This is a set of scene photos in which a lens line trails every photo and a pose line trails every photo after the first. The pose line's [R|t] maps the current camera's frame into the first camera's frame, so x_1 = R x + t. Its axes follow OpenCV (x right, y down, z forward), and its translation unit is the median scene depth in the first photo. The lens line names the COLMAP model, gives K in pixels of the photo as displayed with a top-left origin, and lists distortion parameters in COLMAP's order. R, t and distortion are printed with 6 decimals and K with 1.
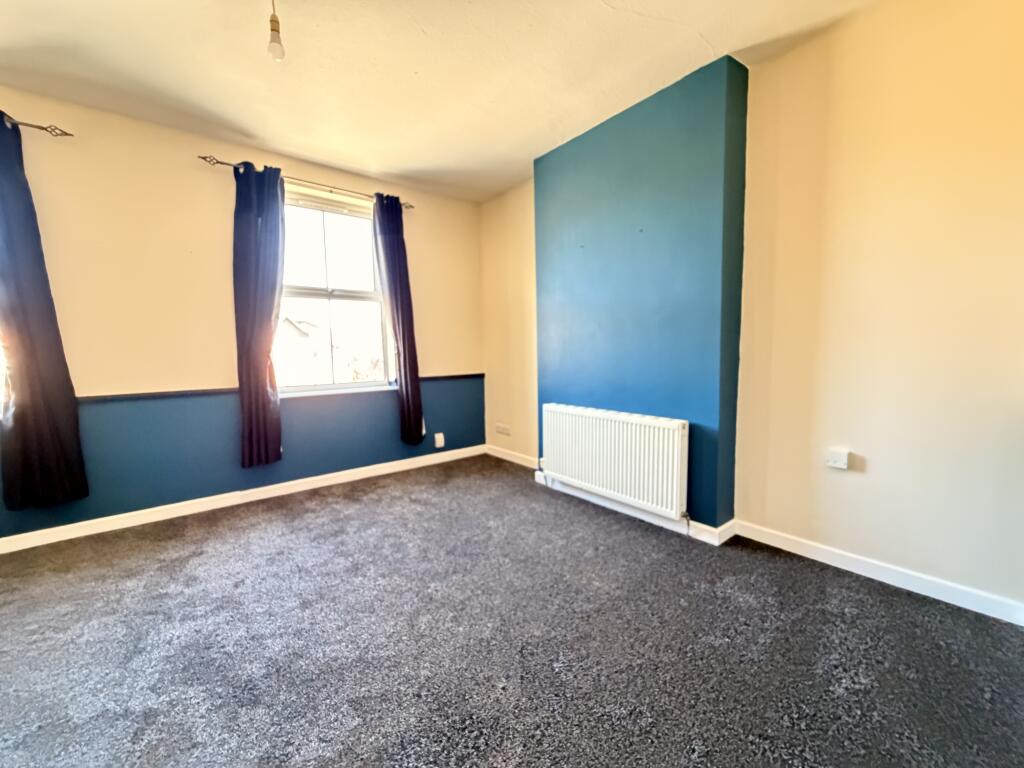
lens RADIAL K [[410.7, 0, 509.8], [0, 410.7, 385.3], [0, 0, 1]] dist [0.000591, 0.000074]
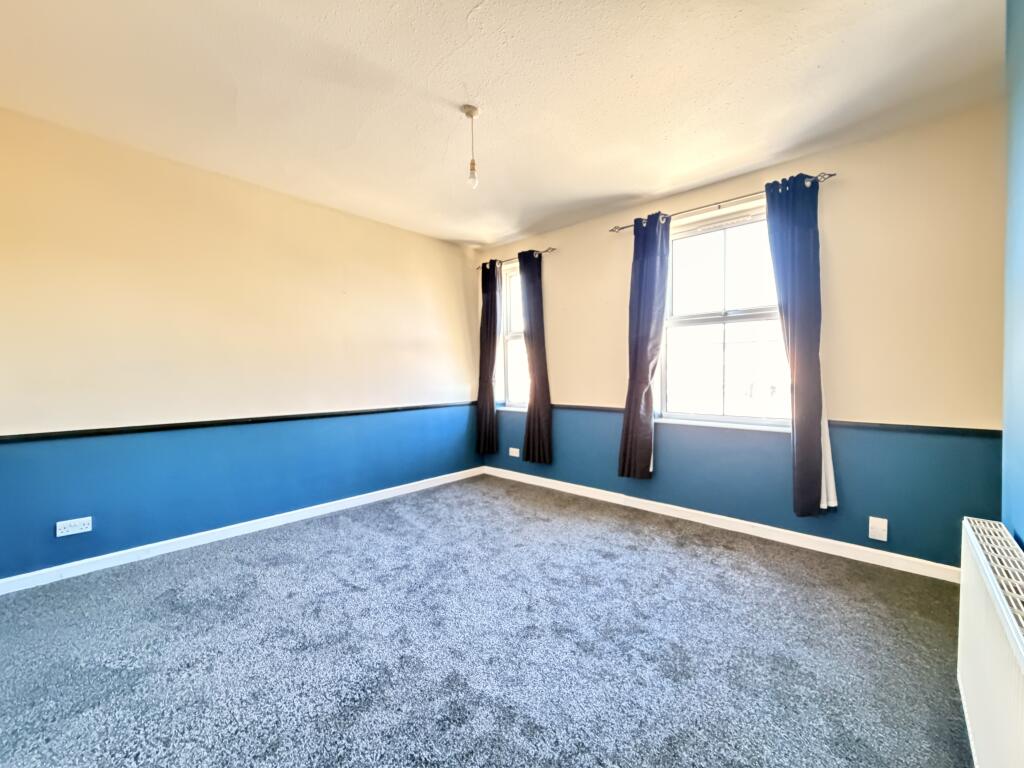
lens RADIAL K [[410.7, 0, 509.8], [0, 410.7, 385.3], [0, 0, 1]] dist [0.000591, 0.000074]
pose [[0.148812, 0.045178, -0.987833, 0.516556], [-0.085499, 0.995803, 0.032663, -0.078585], [0.985162, 0.079599, 0.152050, 0.522661]]
